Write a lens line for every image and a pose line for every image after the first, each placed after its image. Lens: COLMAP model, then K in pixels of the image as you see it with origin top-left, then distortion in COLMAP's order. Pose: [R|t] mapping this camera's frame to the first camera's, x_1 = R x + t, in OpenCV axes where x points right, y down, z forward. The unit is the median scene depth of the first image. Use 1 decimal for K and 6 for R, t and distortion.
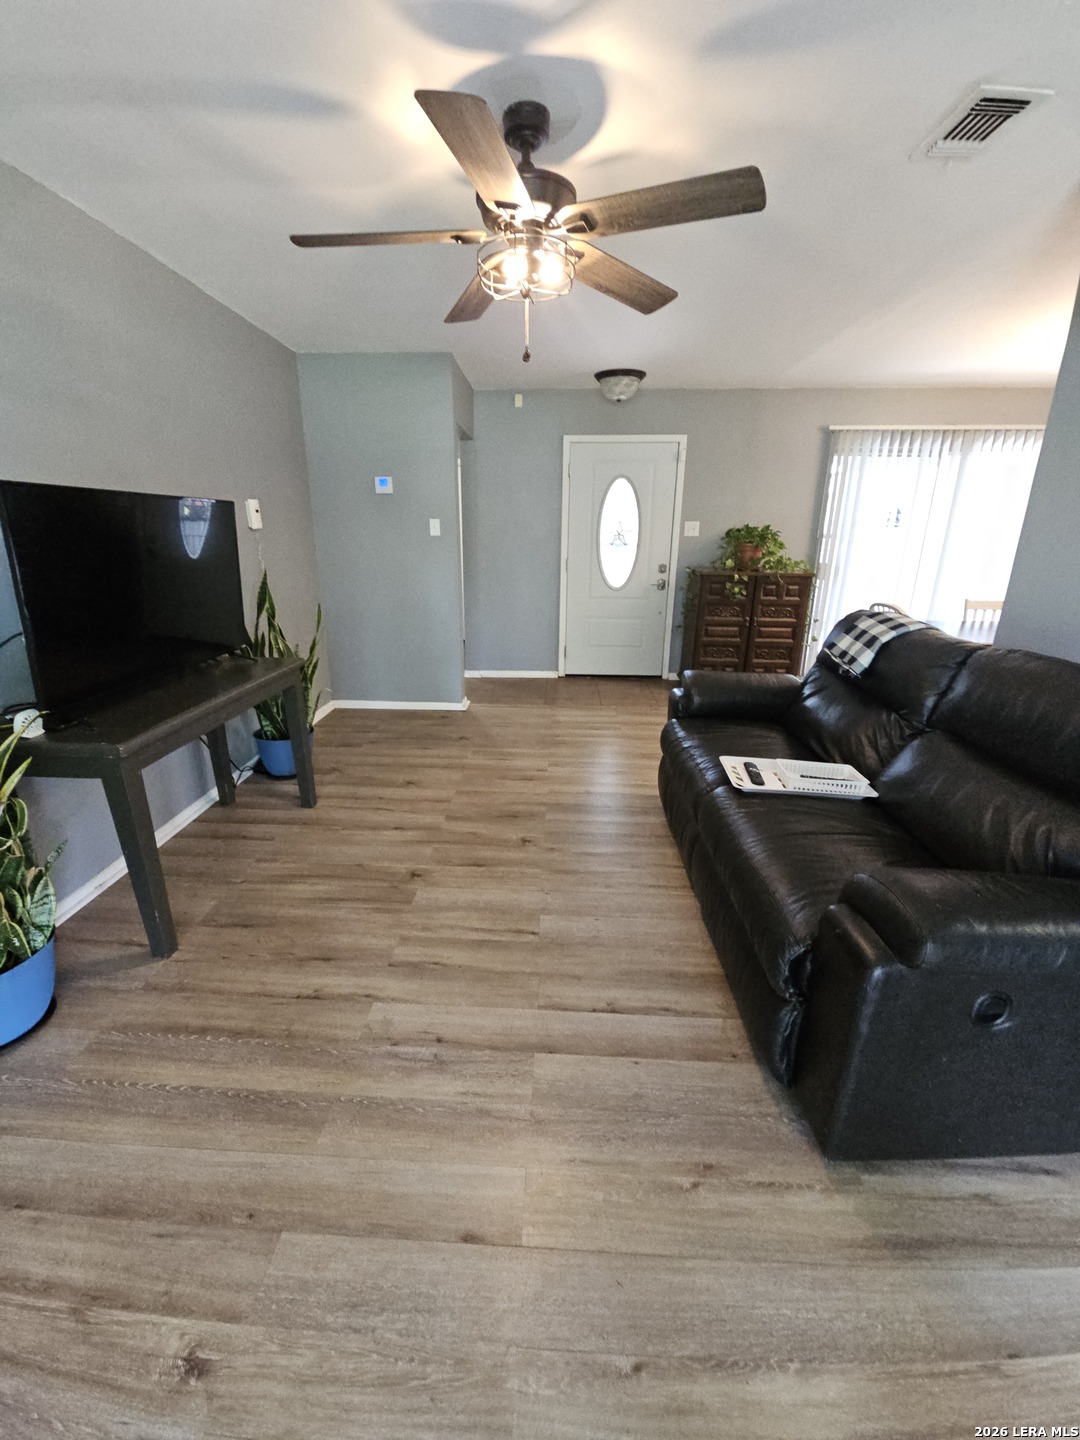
lens RADIAL K [[586.9, 0, 530.9], [0, 586.9, 718.7], [0, 0, 1]] dist [0.002072, -0.004061]
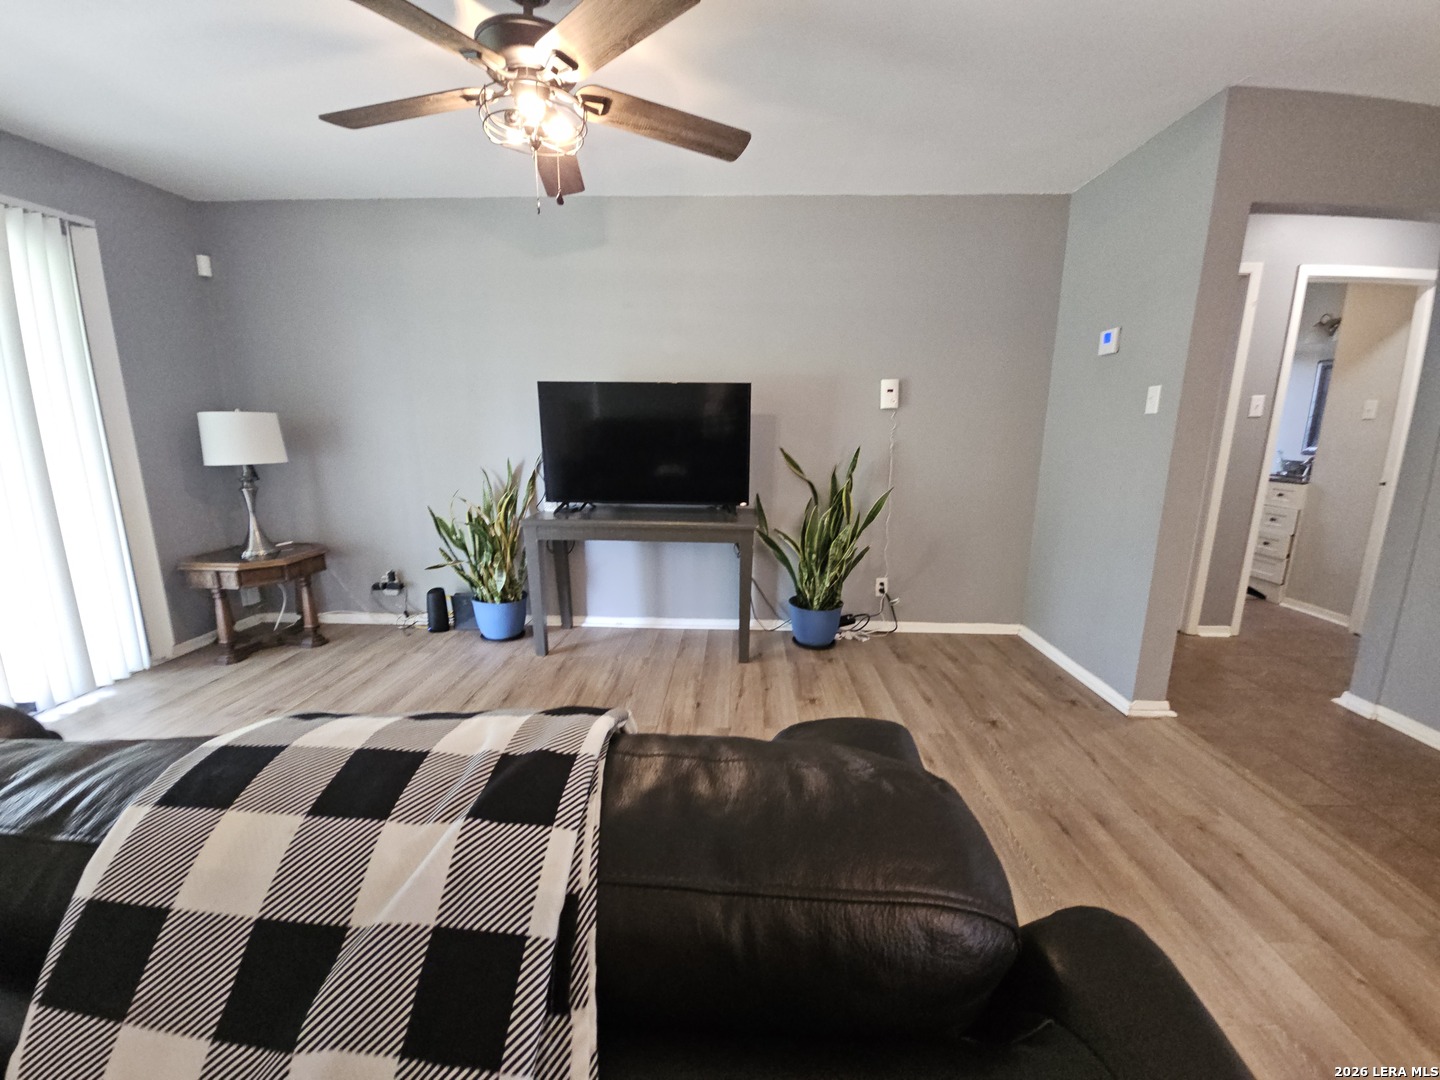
lens RADIAL K [[586.9, 0, 717.7], [0, 586.9, 550.0], [0, 0, 1]] dist [0.002072, -0.004061]
pose [[0.010828, 0.201828, -0.979361, 0.664449], [-0.312933, 0.930906, 0.188382, -0.239814], [0.949714, 0.304435, 0.073238, 0.882243]]
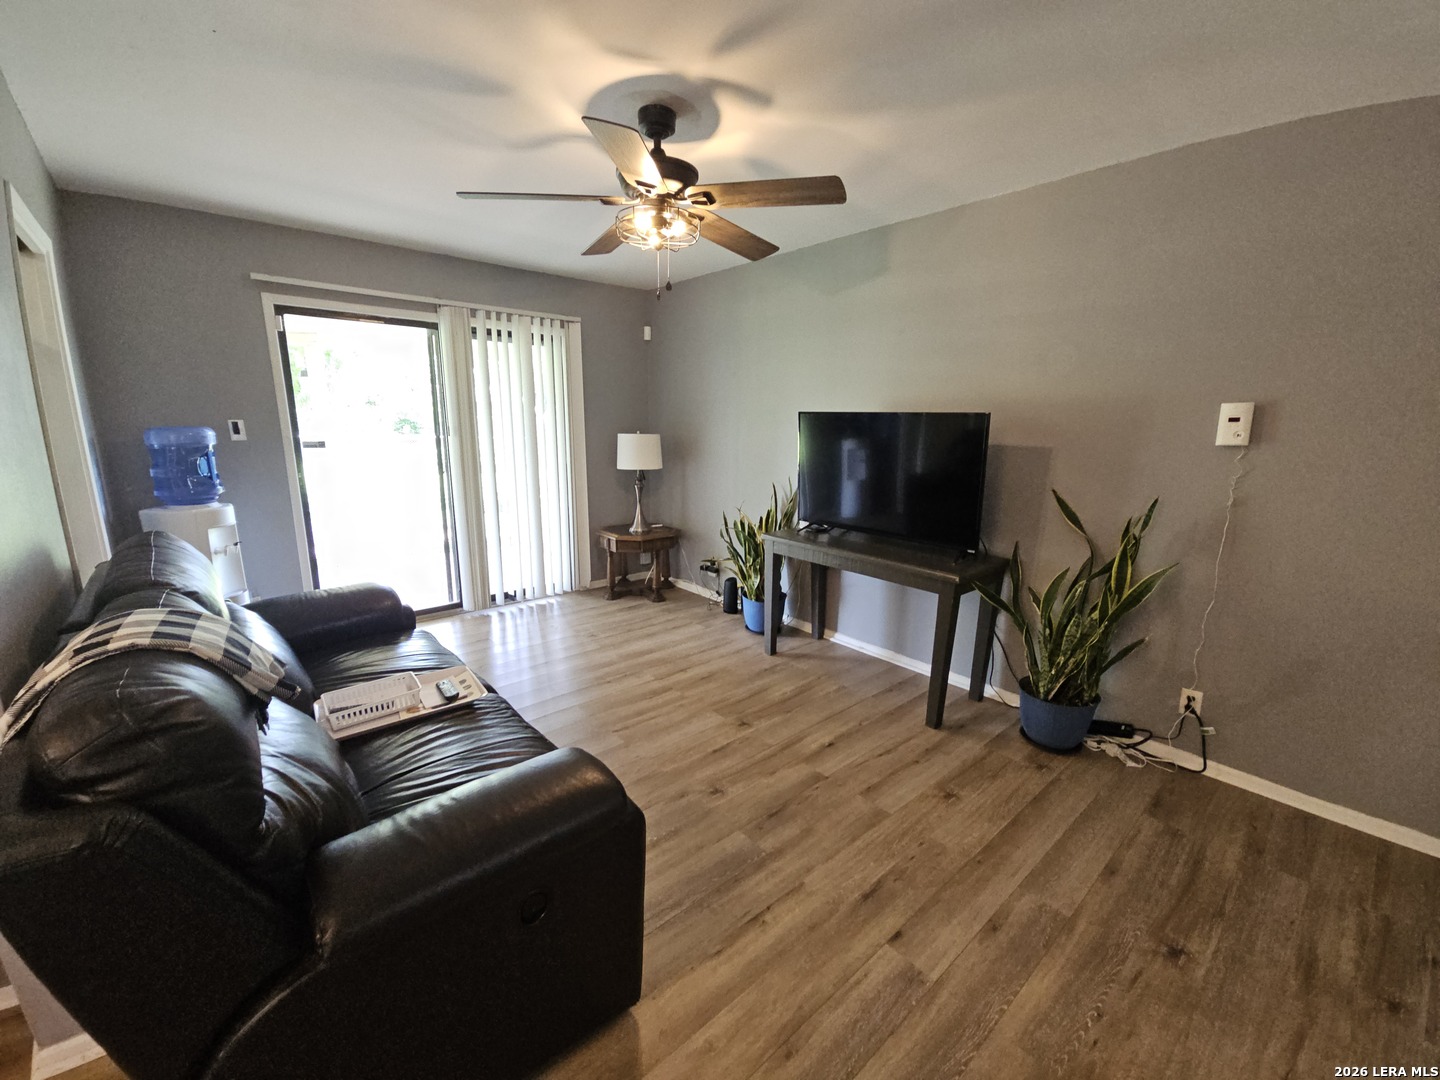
lens RADIAL K [[586.9, 0, 717.7], [0, 586.9, 550.0], [0, 0, 1]] dist [0.002072, -0.004061]
pose [[-0.722836, 0.136090, -0.677486, 0.503544], [-0.228185, 0.878411, 0.419911, -0.444886], [0.652257, 0.458119, -0.603894, 1.308114]]
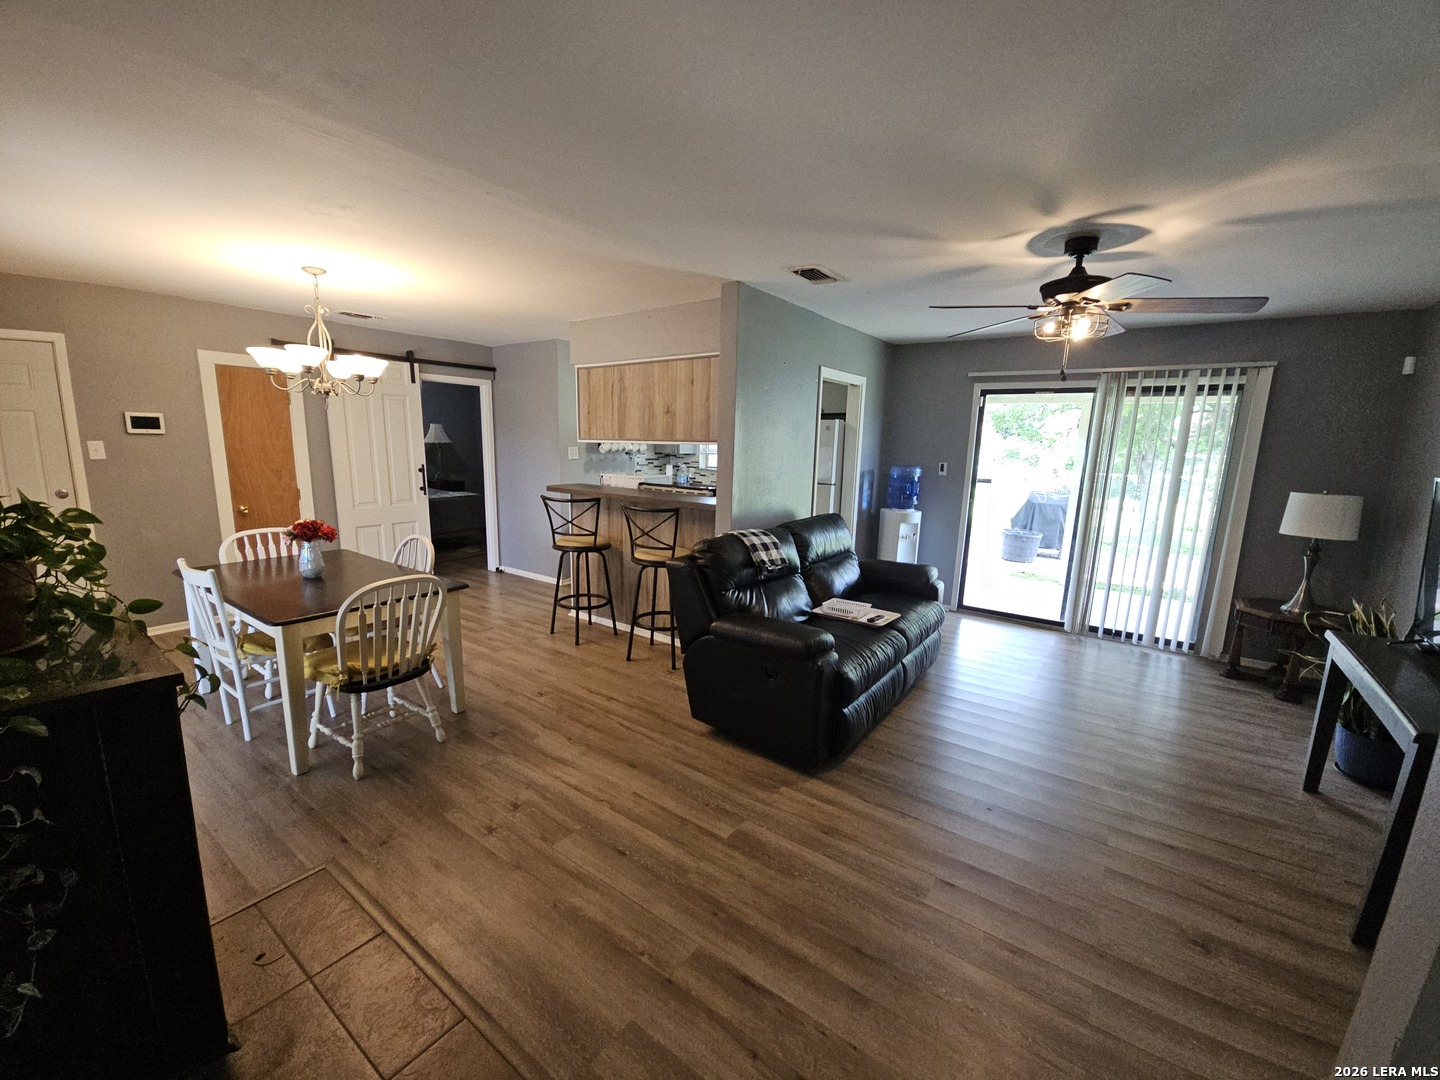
lens RADIAL K [[581.9, 0, 713.6], [0, 581.9, 549.2], [0, 0, 1]] dist [0.009650, -0.009938]
pose [[-0.832081, -0.127537, 0.539792, -0.077742], [0.143331, 0.890707, 0.431390, -0.642118], [-0.535815, 0.436320, -0.722860, 1.762912]]
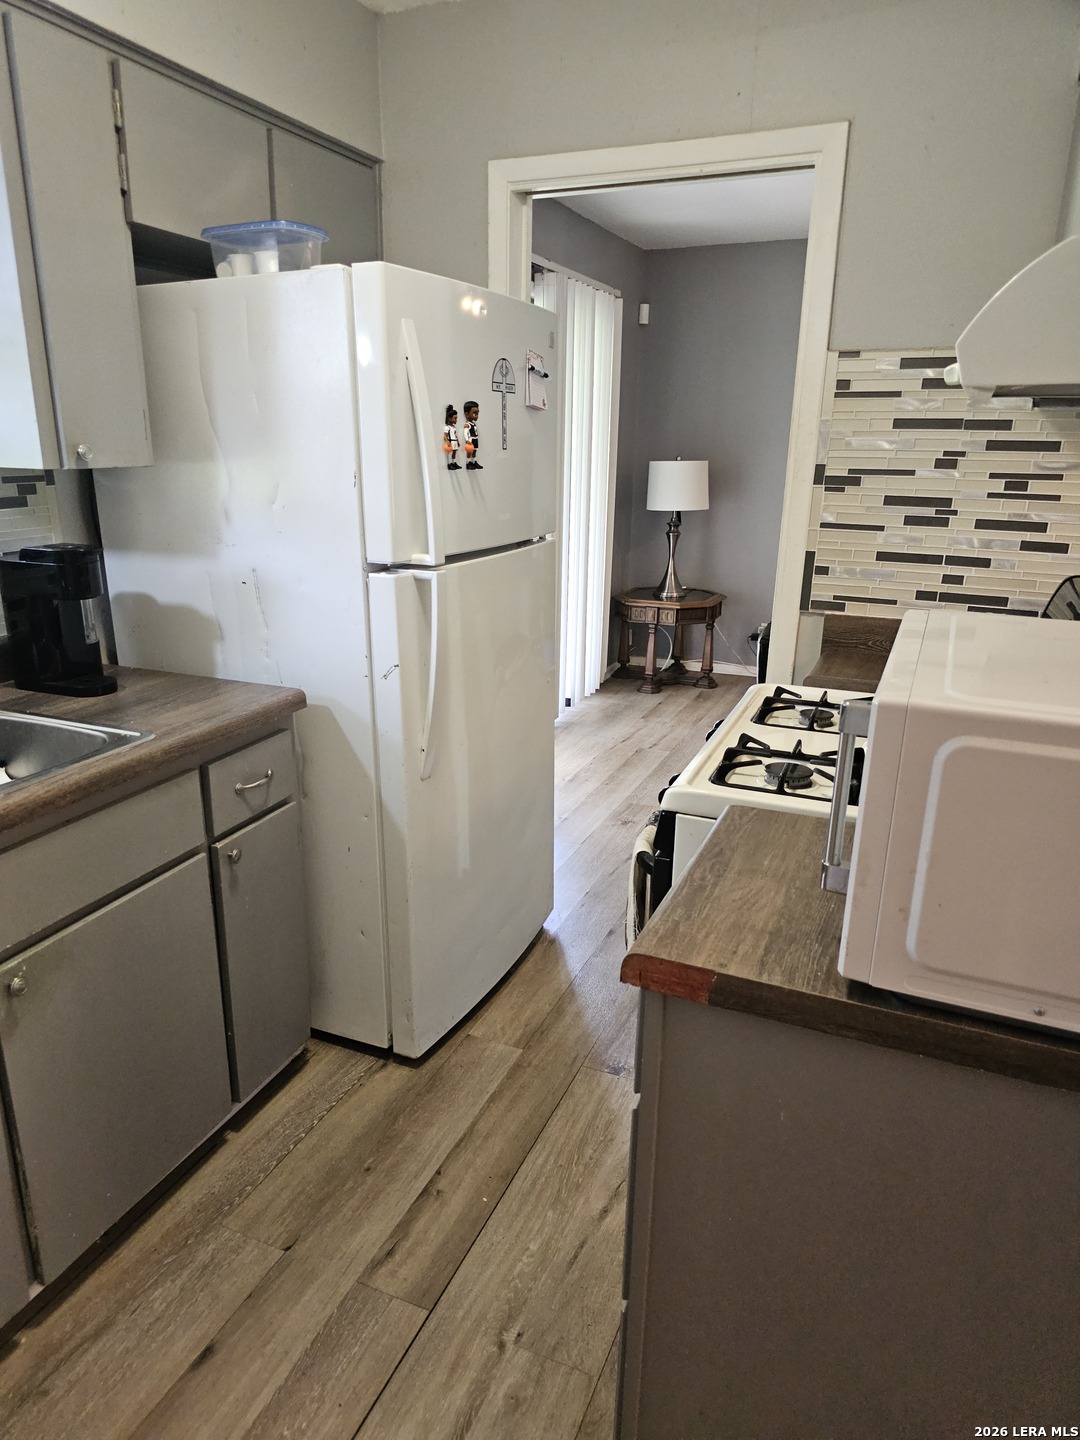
lens RADIAL K [[963.0, 0, 542.5], [0, 963.0, 712.8], [0, 0, 1]] dist [0.058226, -0.061634]
pose [[-0.348624, 0.249671, -0.903397, 1.519626], [-0.308099, 0.879774, 0.362039, -0.161790], [0.885176, 0.404551, -0.229788, 0.425323]]
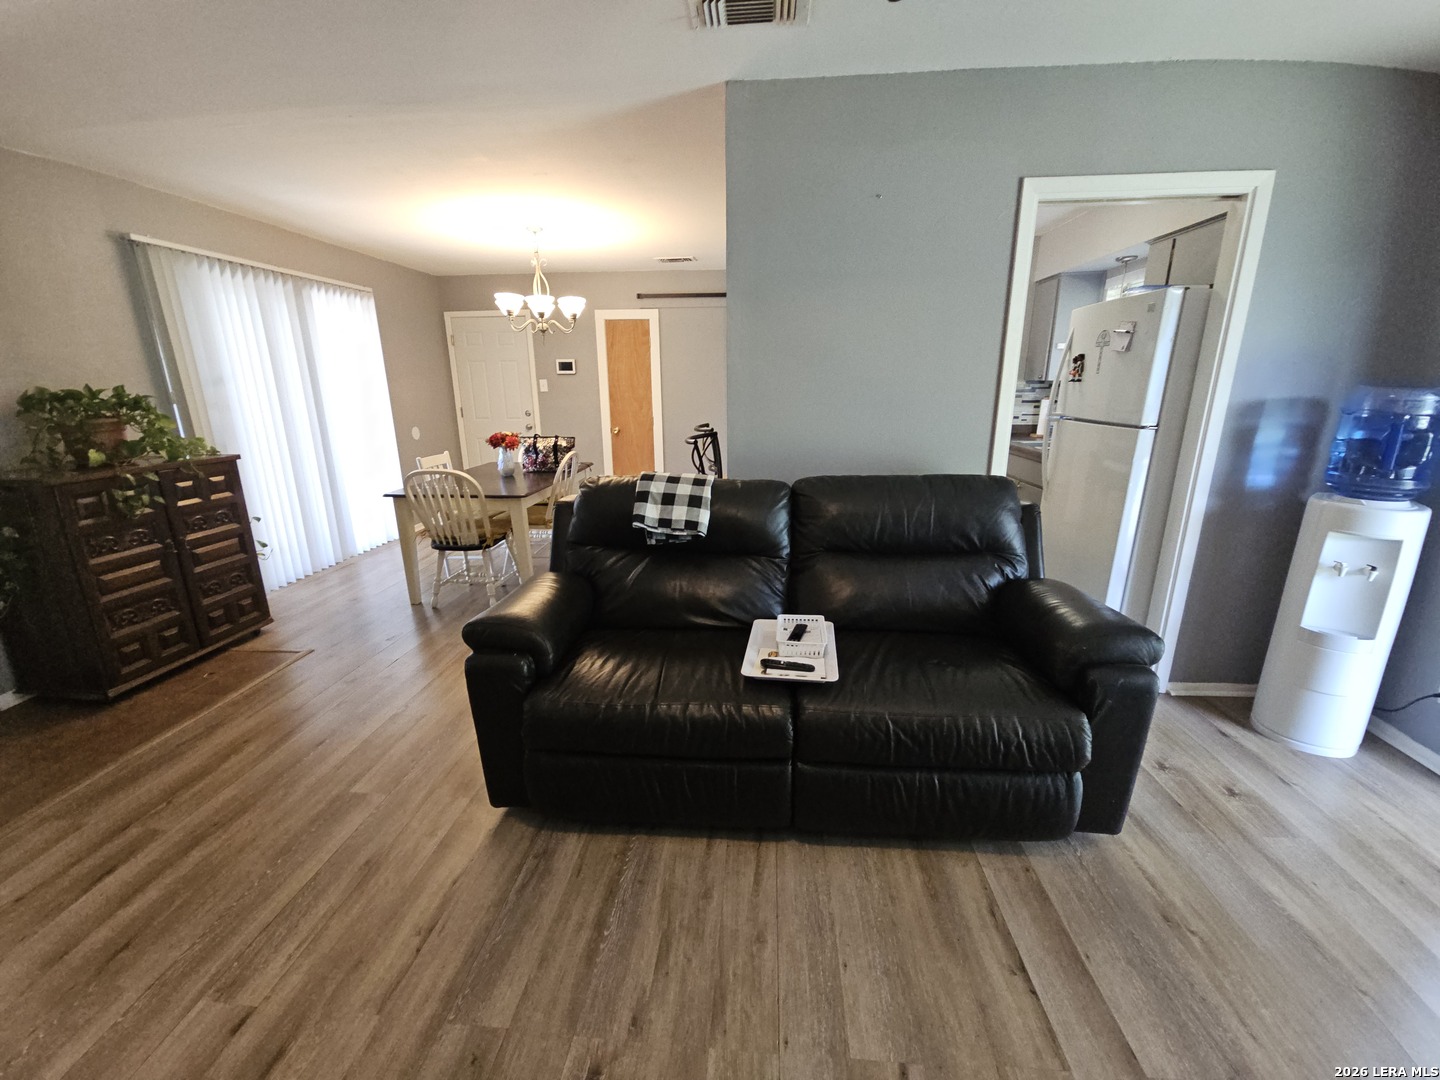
lens RADIAL K [[586.8, 0, 718.6], [0, 586.8, 548.3], [0, 0, 1]] dist [0.007634, -0.008593]
pose [[0.036360, -0.276164, 0.960423, -0.313347], [0.317653, 0.914408, 0.250907, -0.238712], [-0.947510, 0.295958, 0.120972, 0.706216]]
